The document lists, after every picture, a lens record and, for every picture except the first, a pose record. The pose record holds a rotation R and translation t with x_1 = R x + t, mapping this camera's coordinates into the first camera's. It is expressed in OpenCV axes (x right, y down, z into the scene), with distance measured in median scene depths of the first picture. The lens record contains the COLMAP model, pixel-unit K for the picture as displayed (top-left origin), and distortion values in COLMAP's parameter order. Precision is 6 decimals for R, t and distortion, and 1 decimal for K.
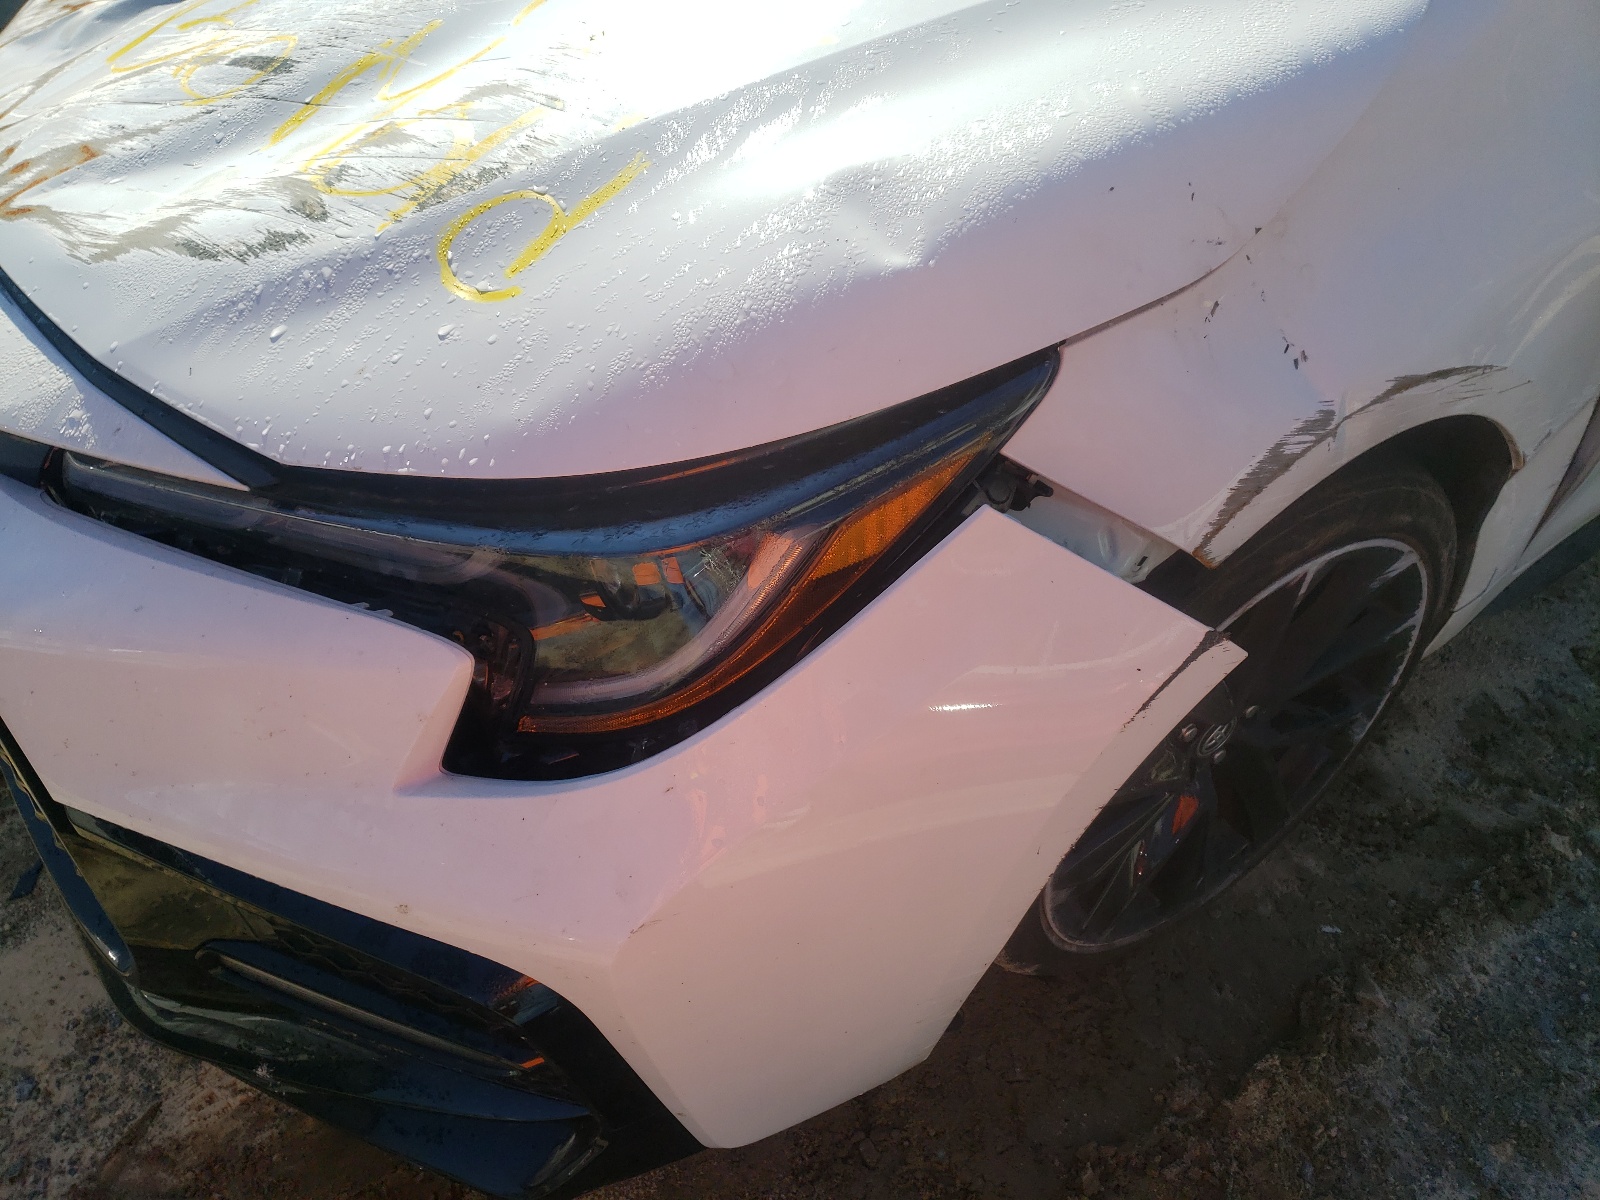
lens RADIAL K [[1190.1, 0, 801.9], [0, 1190.1, 598.0], [0, 0, 1]] dist [0.039944, 0.000439]
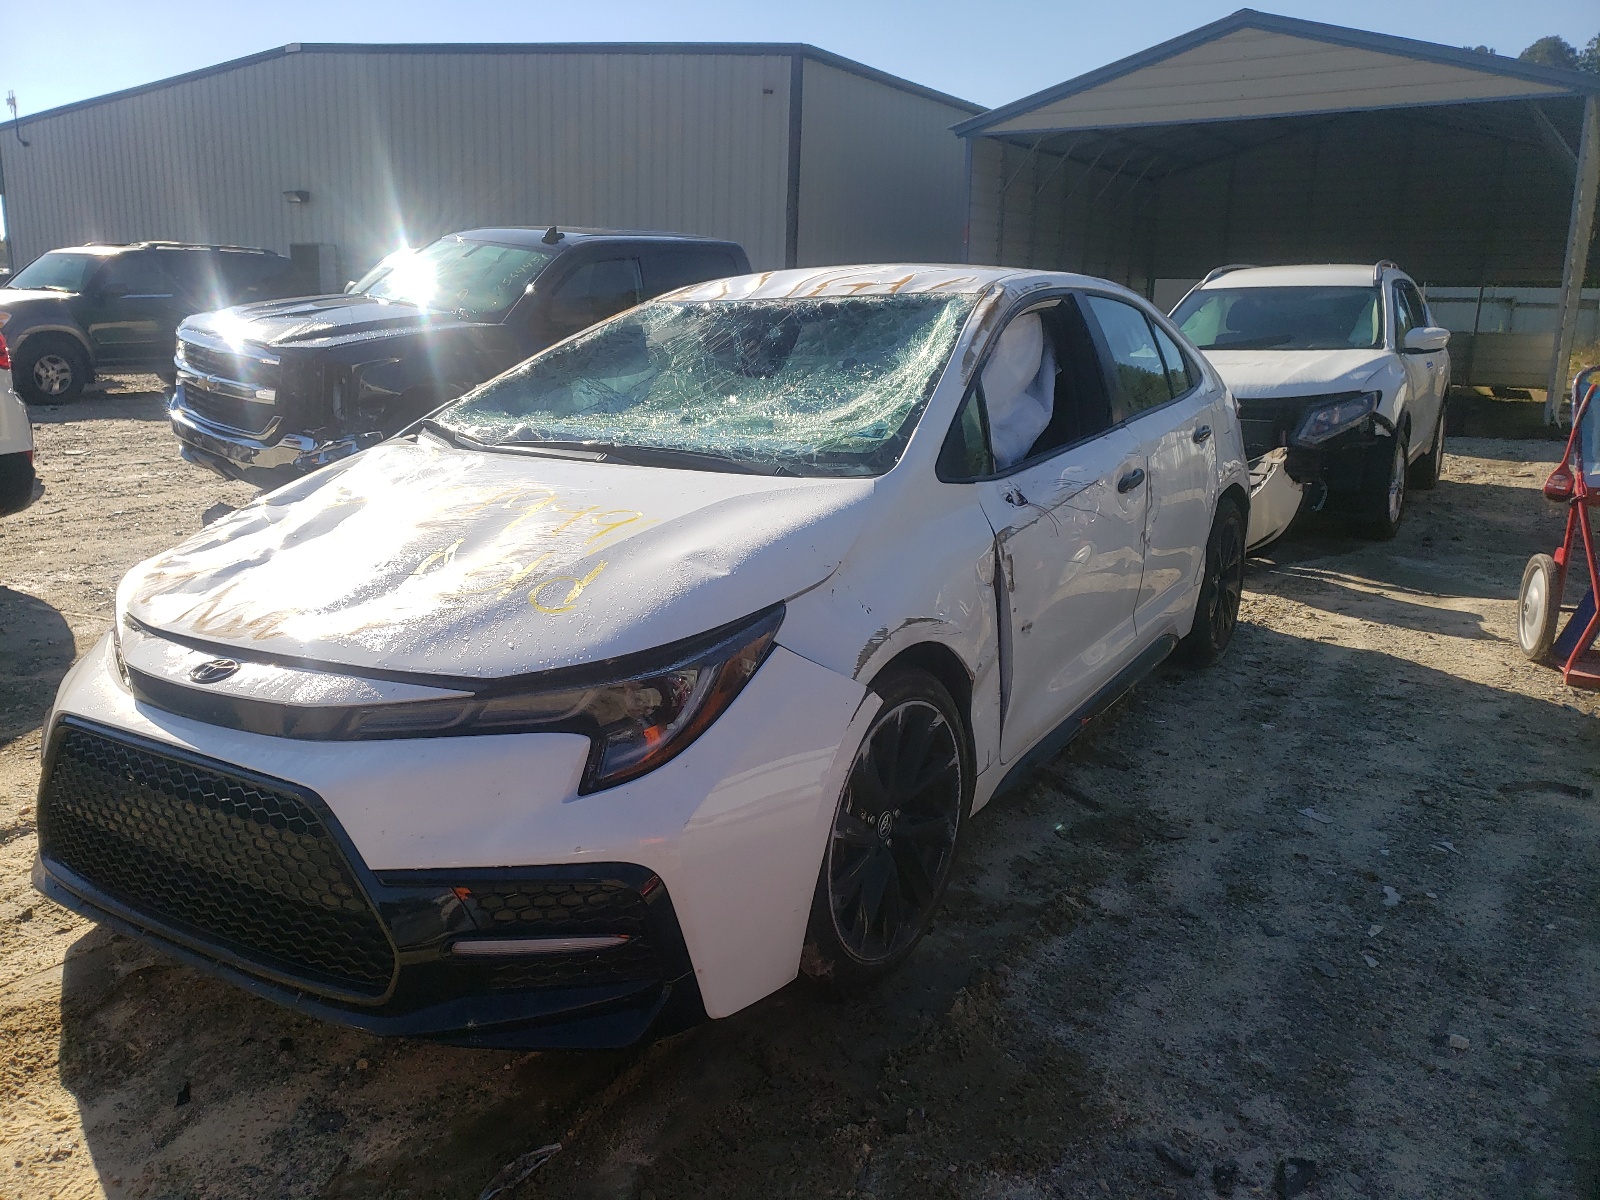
lens RADIAL K [[1190.1, 0, 798.0], [0, 1190.1, 599.9], [0, 0, 1]] dist [0.039944, 0.000439]
pose [[0.924747, -0.109505, 0.364489, -0.467349], [0.263549, 0.875177, -0.405718, 0.564090], [-0.274564, 0.471247, 0.838177, -0.786685]]
